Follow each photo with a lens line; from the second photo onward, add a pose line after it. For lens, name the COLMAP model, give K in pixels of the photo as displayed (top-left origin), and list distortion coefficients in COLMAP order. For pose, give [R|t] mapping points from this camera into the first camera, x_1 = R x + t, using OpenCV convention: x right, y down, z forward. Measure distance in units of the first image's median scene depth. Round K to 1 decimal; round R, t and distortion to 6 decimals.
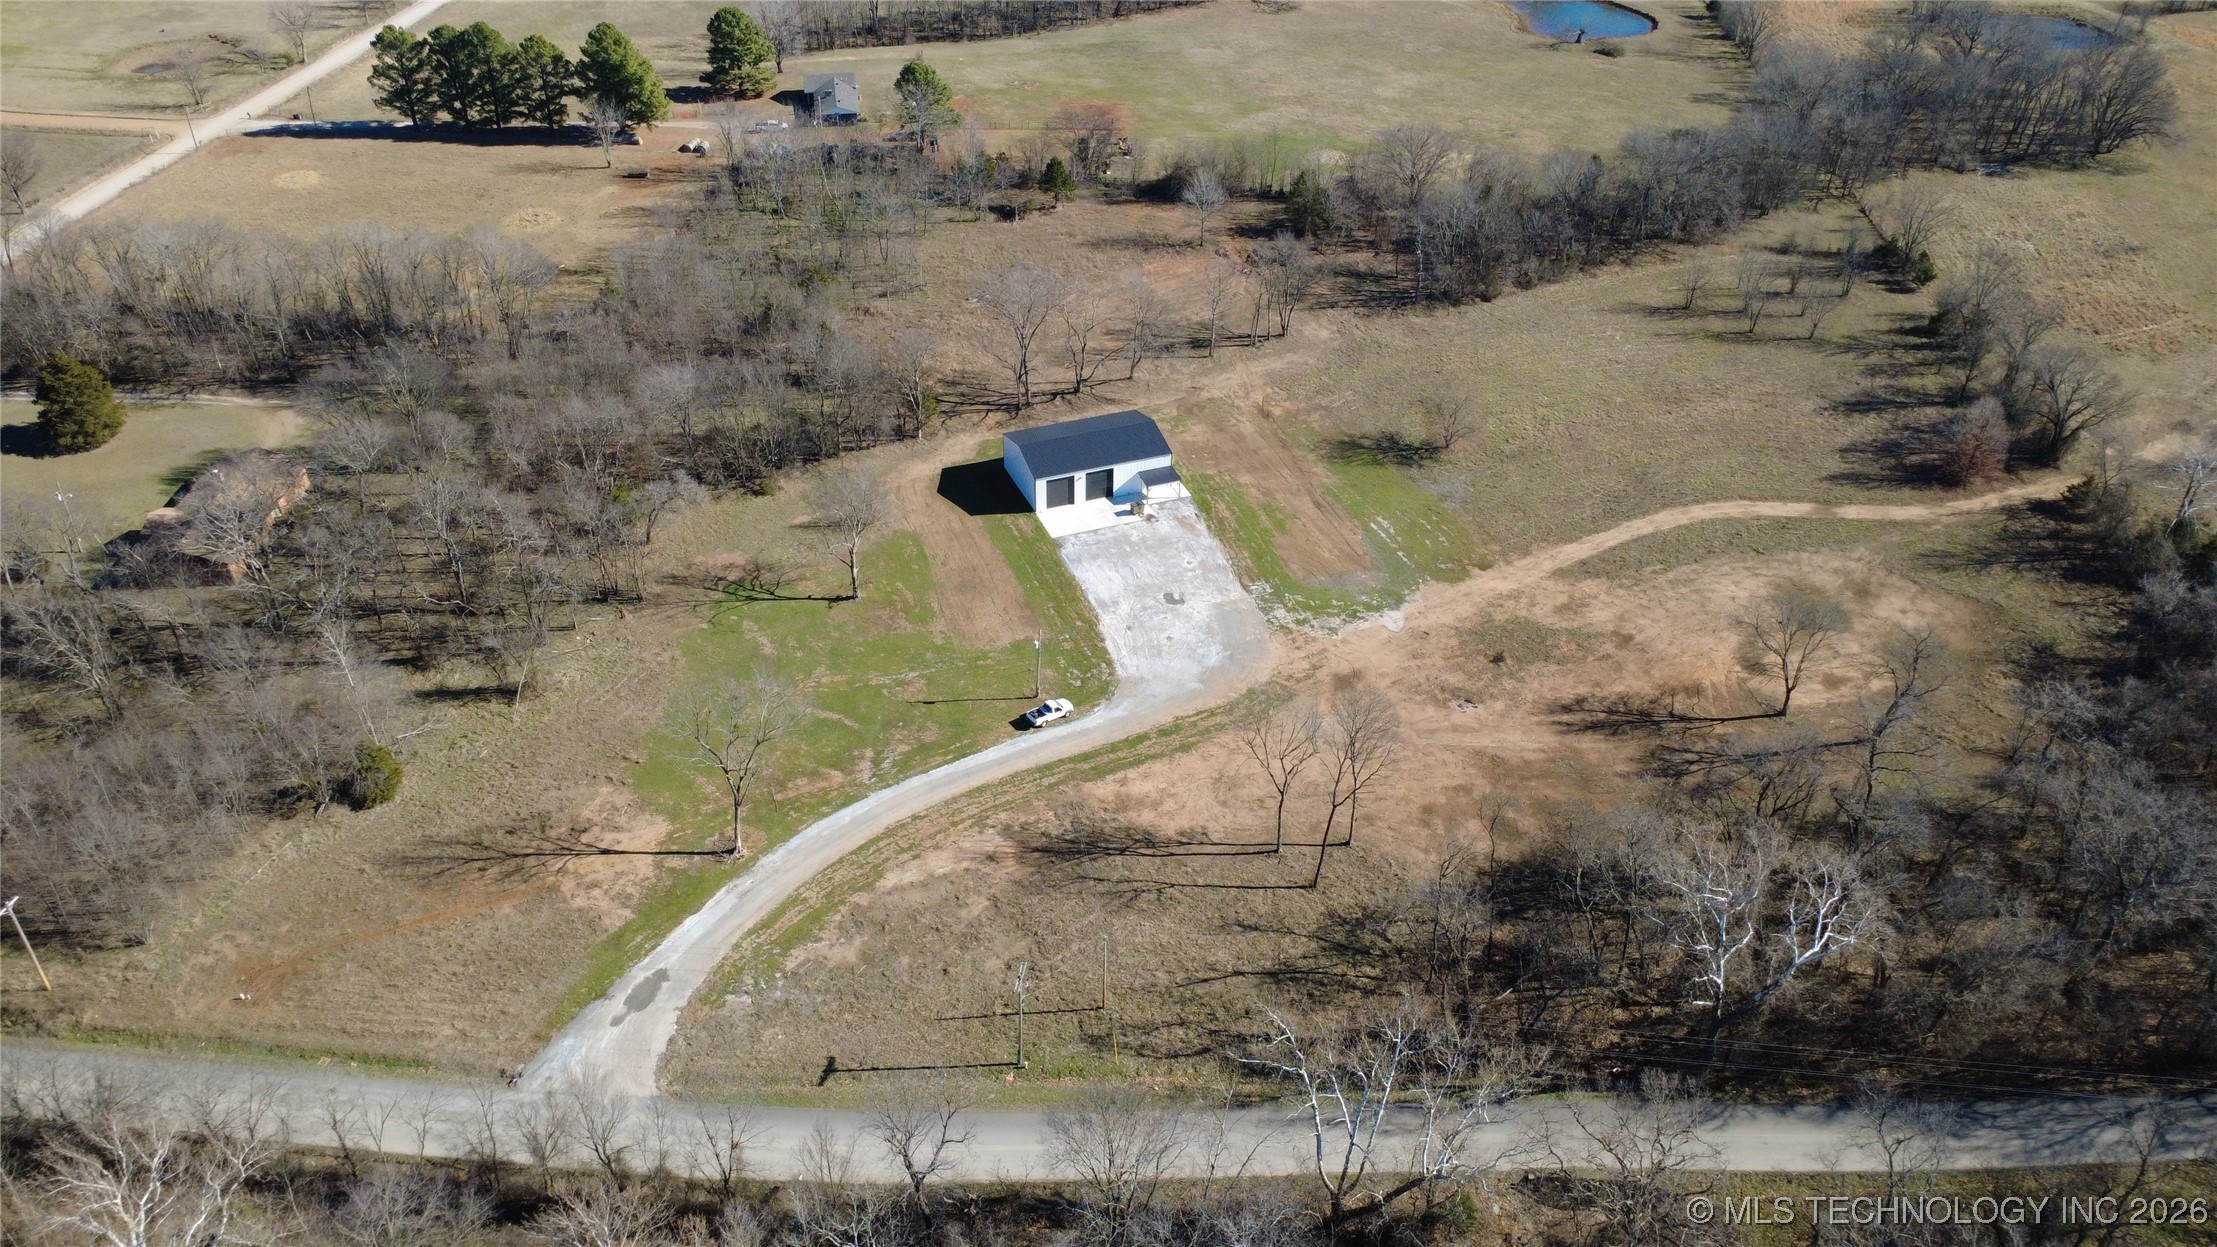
lens RADIAL K [[1606.2, 0, 1110.5], [0, 1606.2, 626.9], [0, 0, 1]] dist [-0.001983, 0.005338]
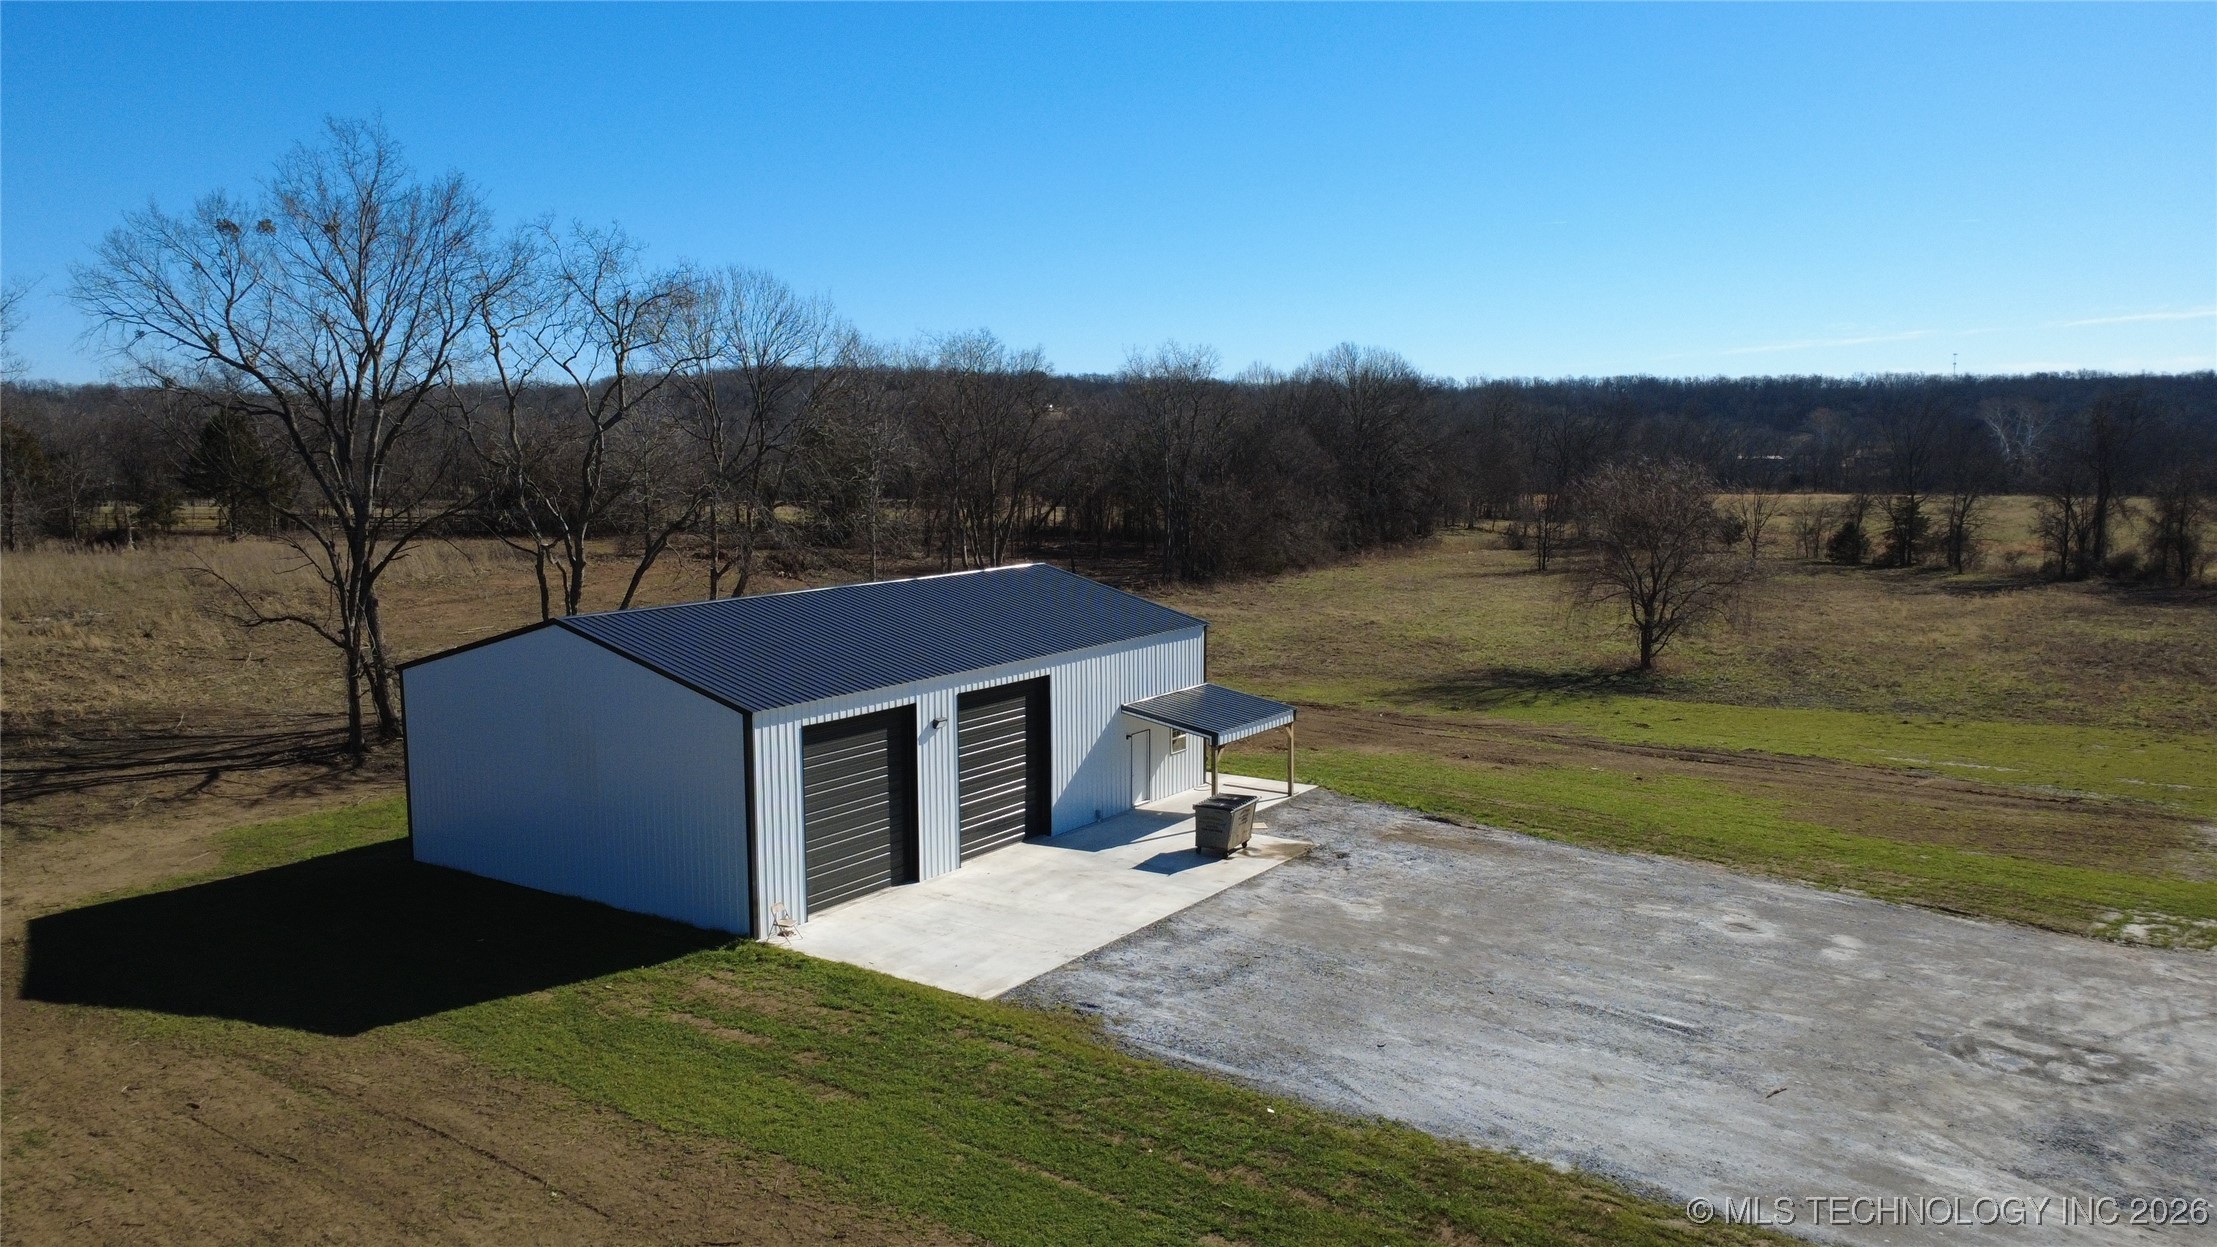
lens RADIAL K [[1606.2, 0, 1111.3], [0, 1606.2, 621.6], [0, 0, 1]] dist [-0.001983, 0.005338]
pose [[0.826468, -0.078418, 0.557496, -0.107603], [0.339791, 0.859030, -0.382896, -0.023178], [-0.448880, 0.505883, 0.736606, 0.848776]]
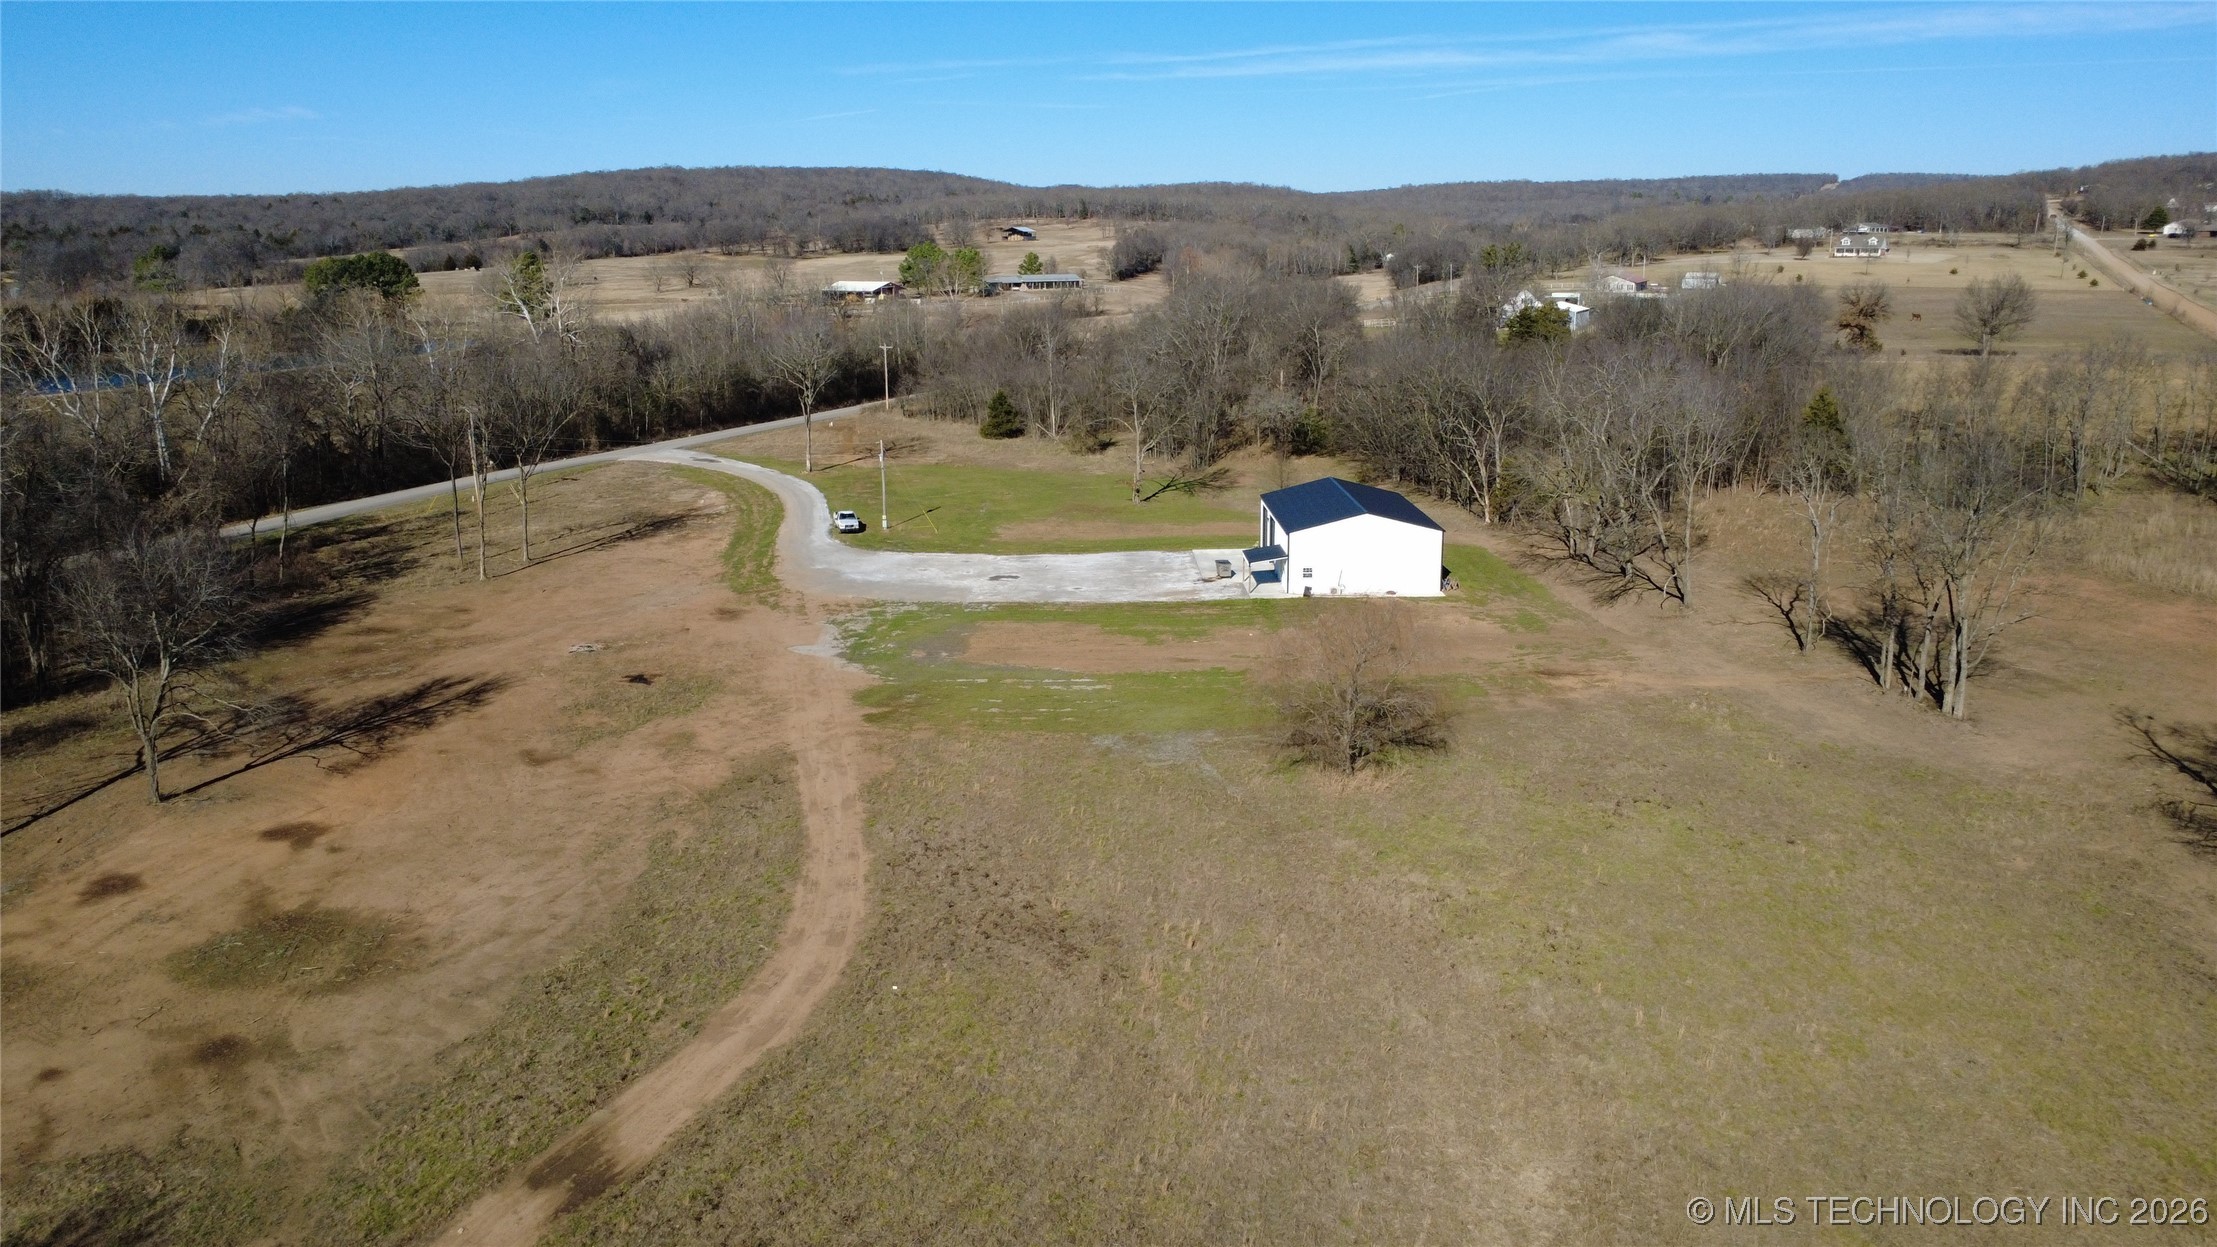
lens RADIAL K [[1606.2, 0, 1124.6], [0, 1606.2, 624.3], [0, 0, 1]] dist [-0.001983, 0.005338]
pose [[-0.339064, 0.217249, -0.915335, 0.651665], [-0.545644, 0.747183, 0.379460, -0.290649], [0.766360, 0.628108, -0.134803, 1.080244]]
